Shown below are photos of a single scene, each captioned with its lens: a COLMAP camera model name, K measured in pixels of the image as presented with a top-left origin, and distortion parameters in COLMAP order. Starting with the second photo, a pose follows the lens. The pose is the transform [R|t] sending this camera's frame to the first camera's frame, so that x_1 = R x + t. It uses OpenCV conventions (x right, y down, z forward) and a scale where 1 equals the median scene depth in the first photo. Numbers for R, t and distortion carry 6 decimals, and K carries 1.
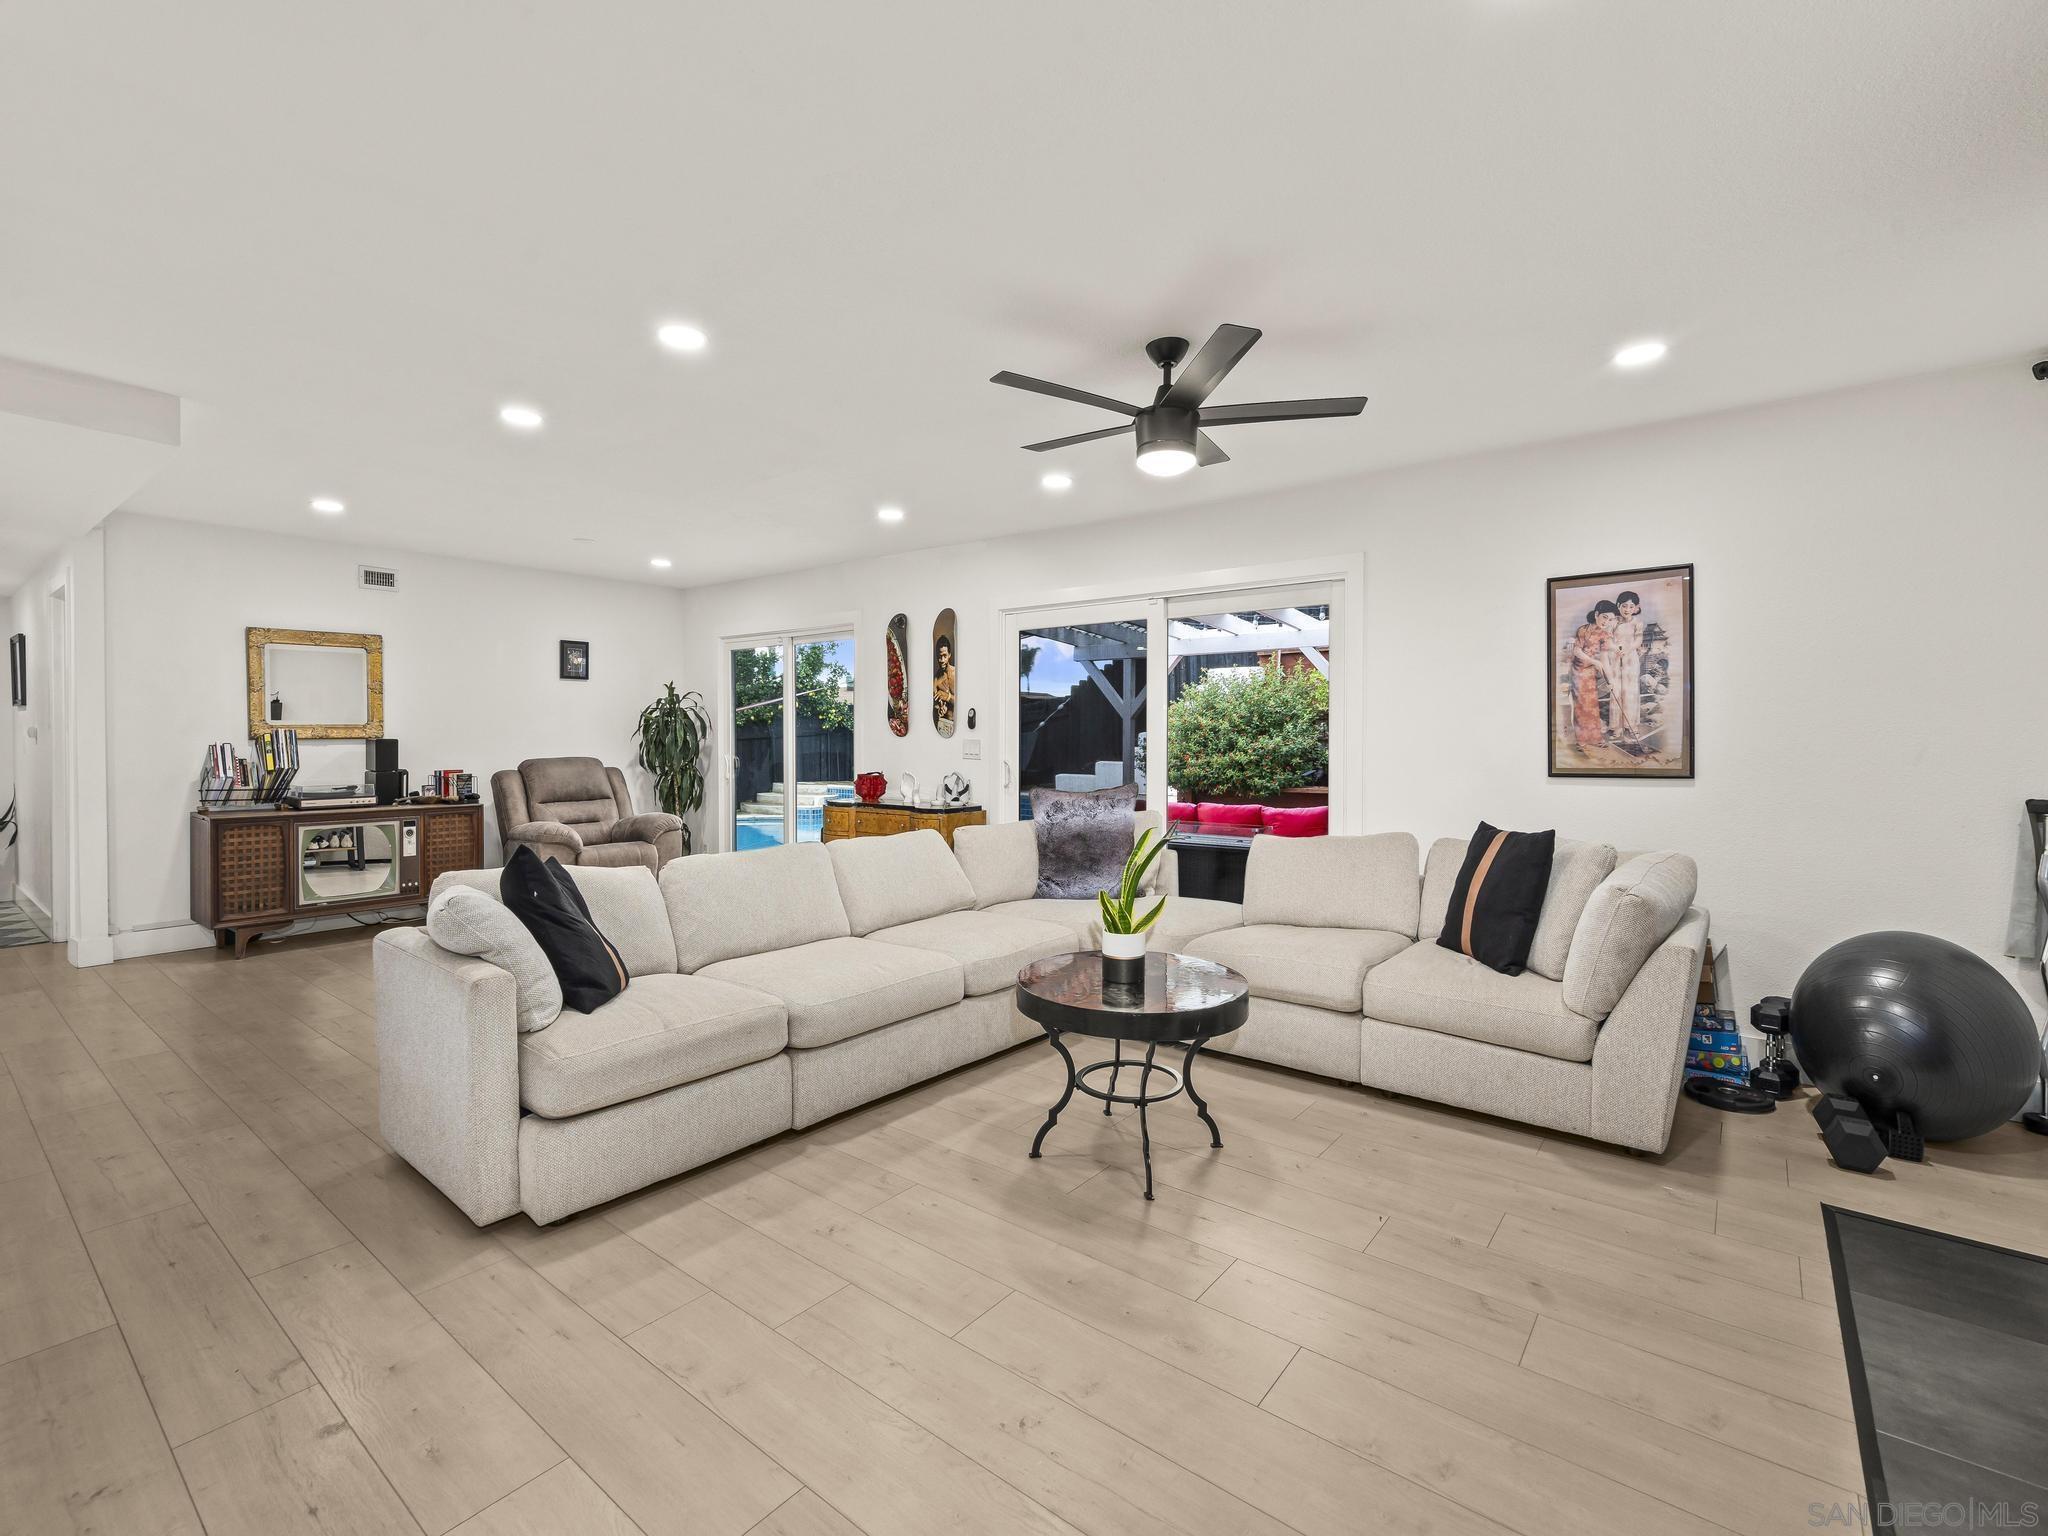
lens RADIAL K [[913.7, 0, 1024.0], [0, 913.7, 768.0], [0, 0, 1]] dist [-0.003590, -0.000290]
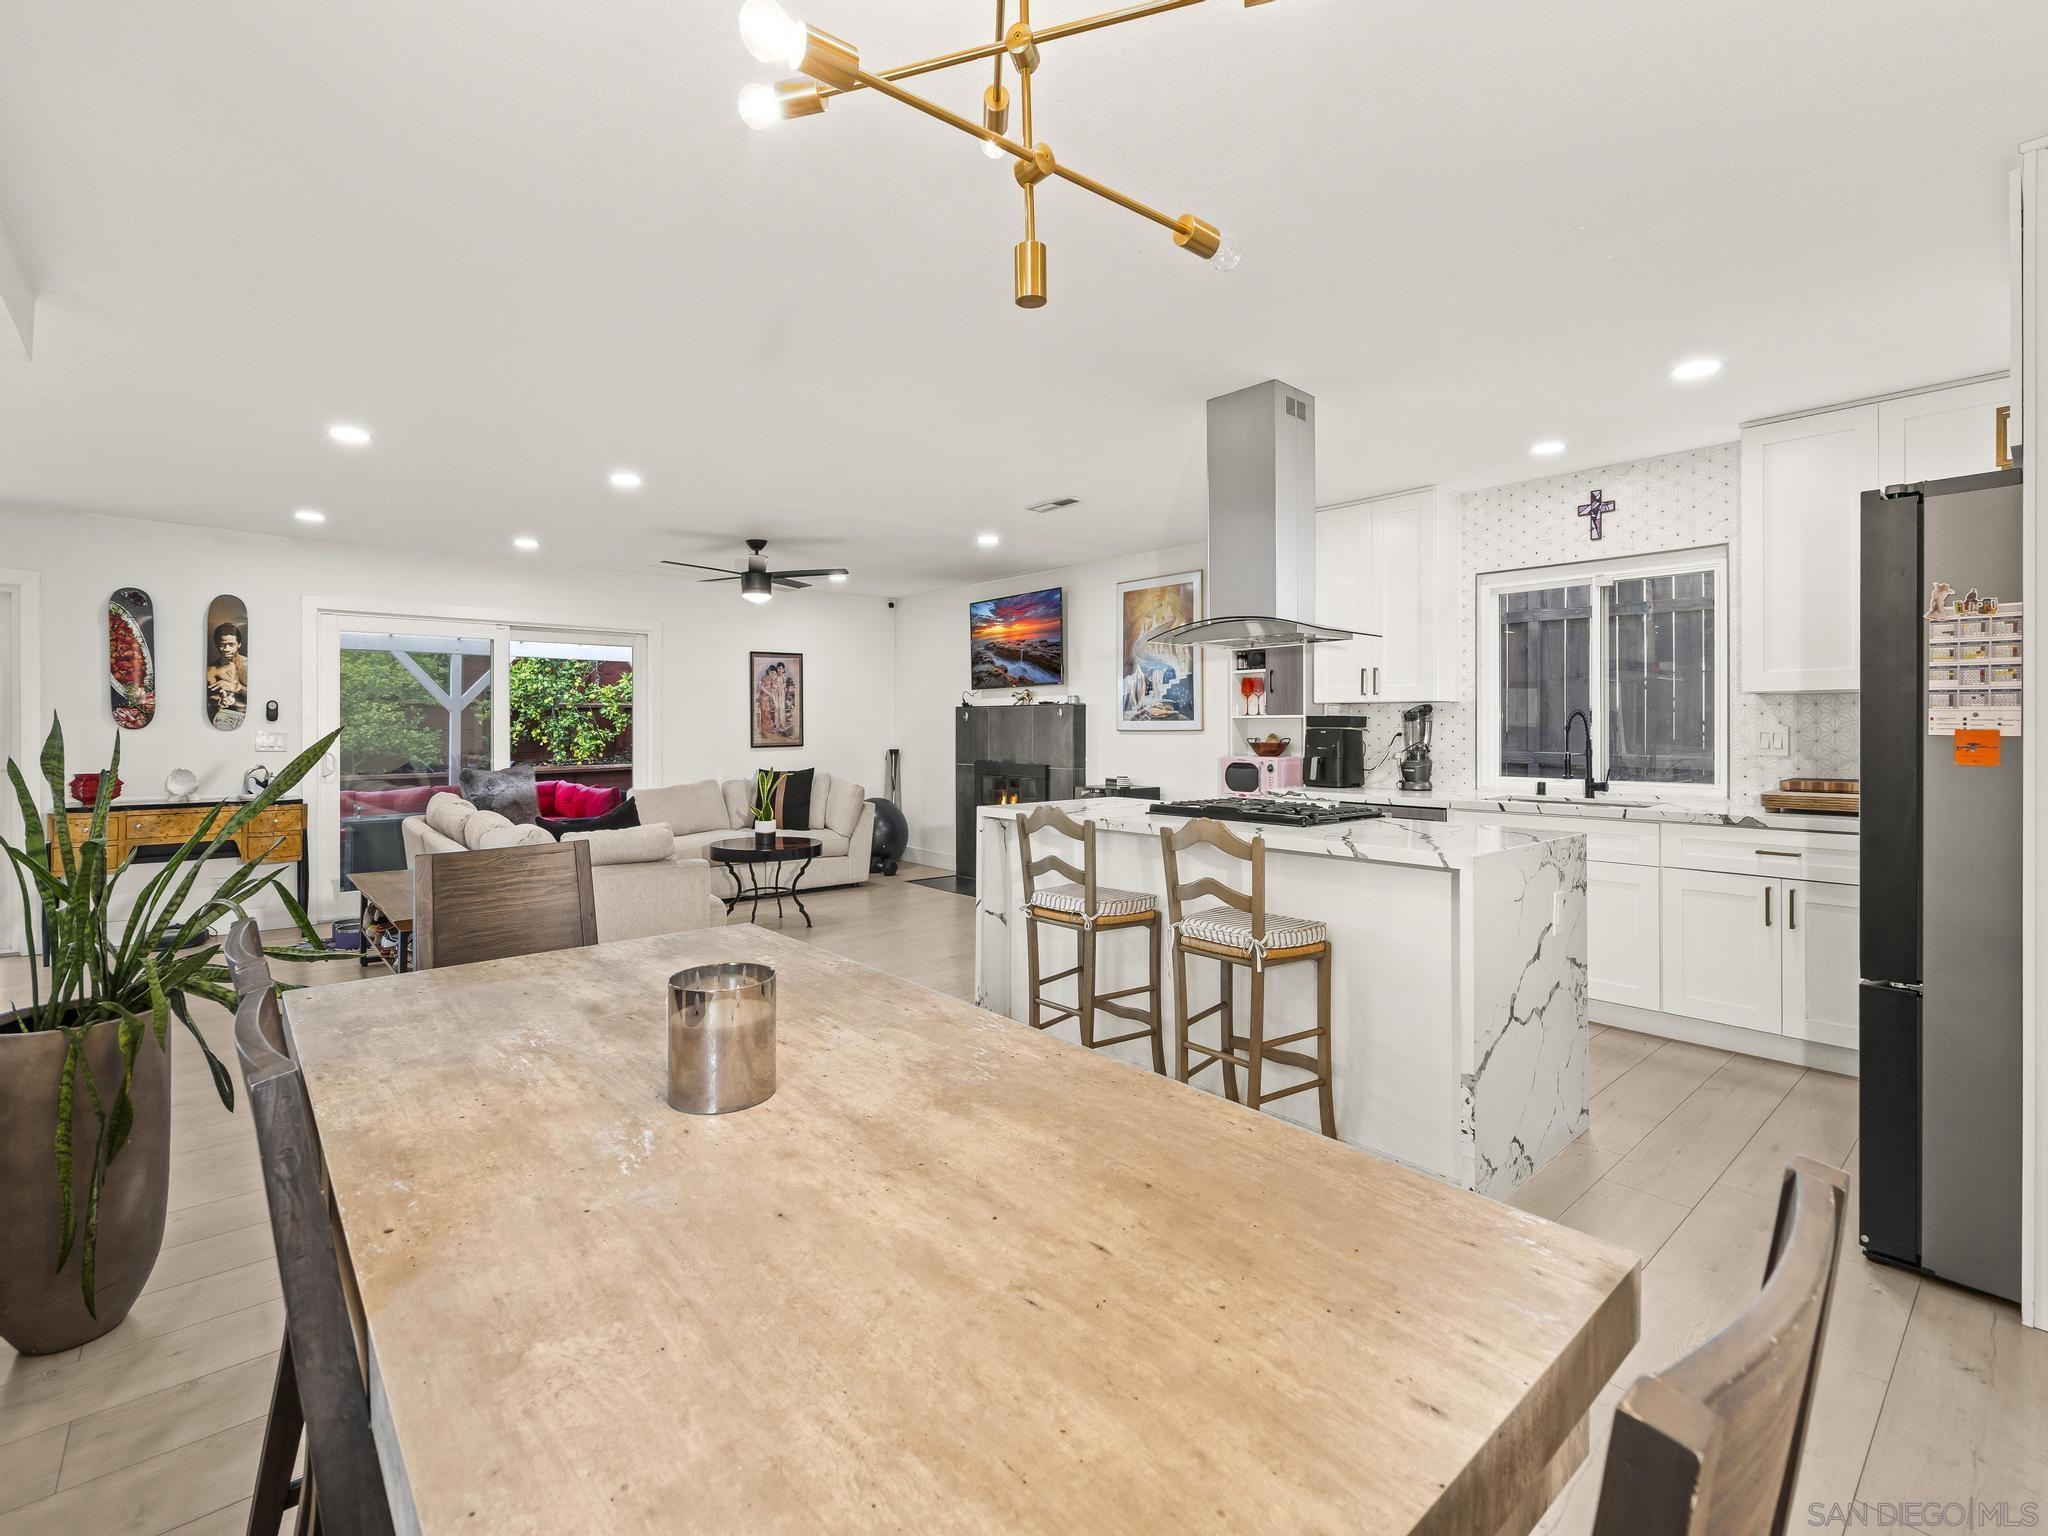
lens RADIAL K [[930.6, 0, 1023.4], [0, 930.6, 728.0], [0, 0, 1]] dist [-0.001701, 0.000003]
pose [[0.176627, -0.002800, 0.984274, -1.414048], [0.033343, 0.999439, -0.003140, -0.008303], [-0.983713, 0.033373, 0.176622, 0.031888]]
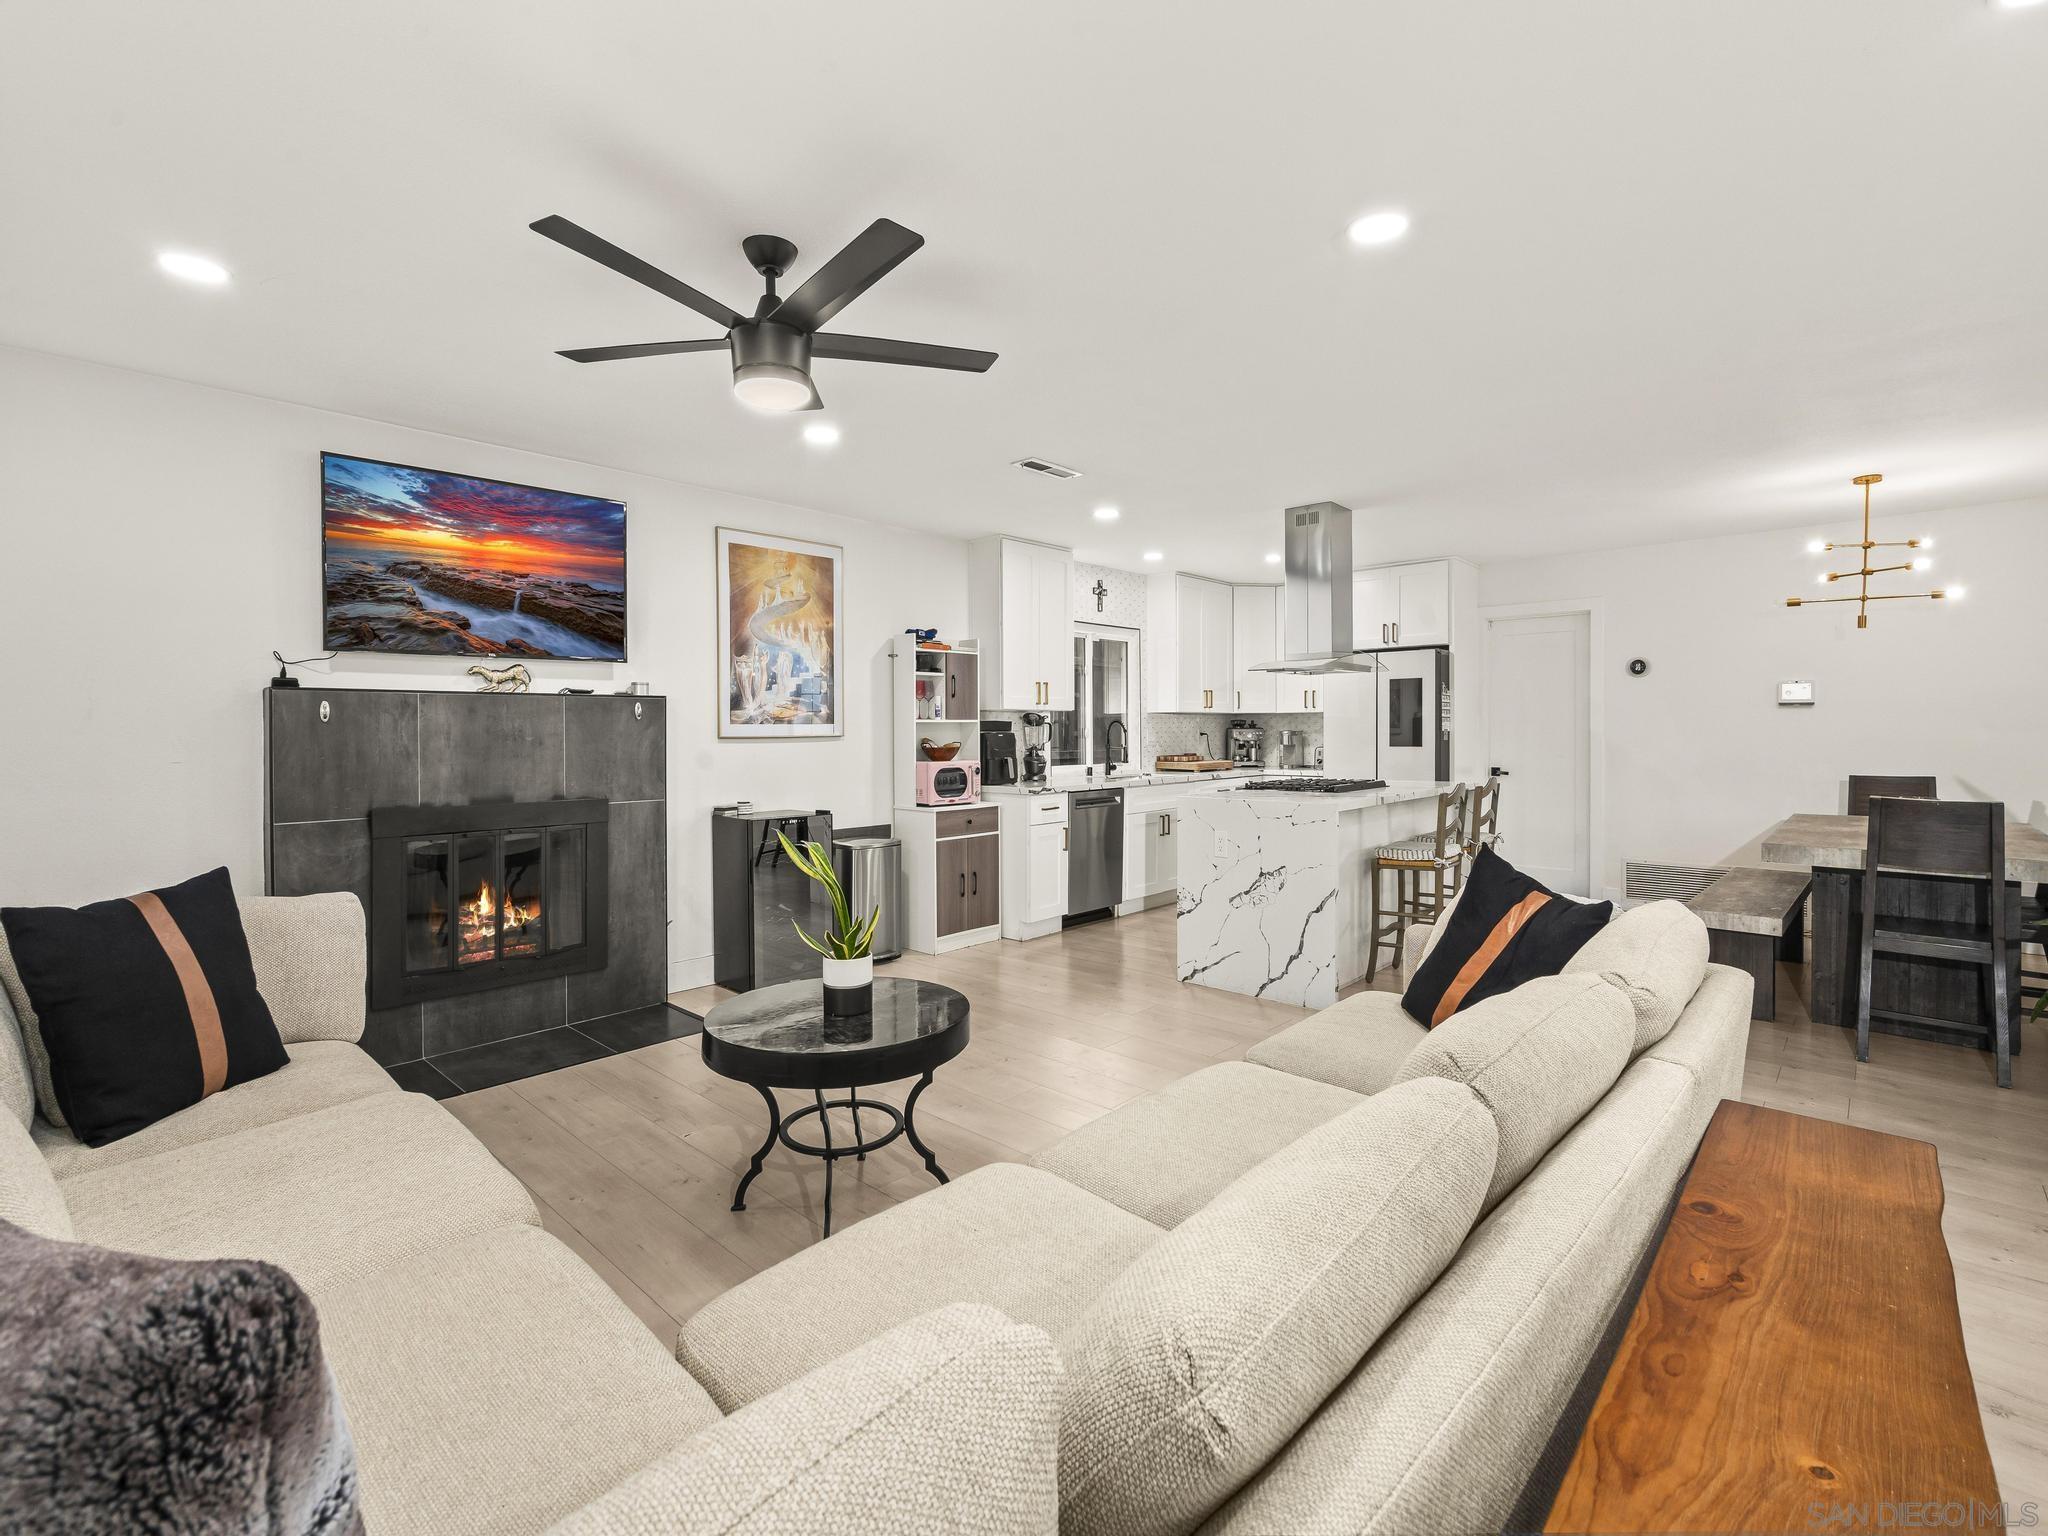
lens RADIAL K [[930.6, 0, 1023.4], [0, 930.6, 728.0], [0, 0, 1]] dist [-0.001701, 0.000003]
pose [[-0.996594, 0.005322, 0.082291, -0.111891], [0.007947, 0.999469, 0.031612, -0.053680], [-0.082080, 0.032158, -0.996107, 1.406980]]
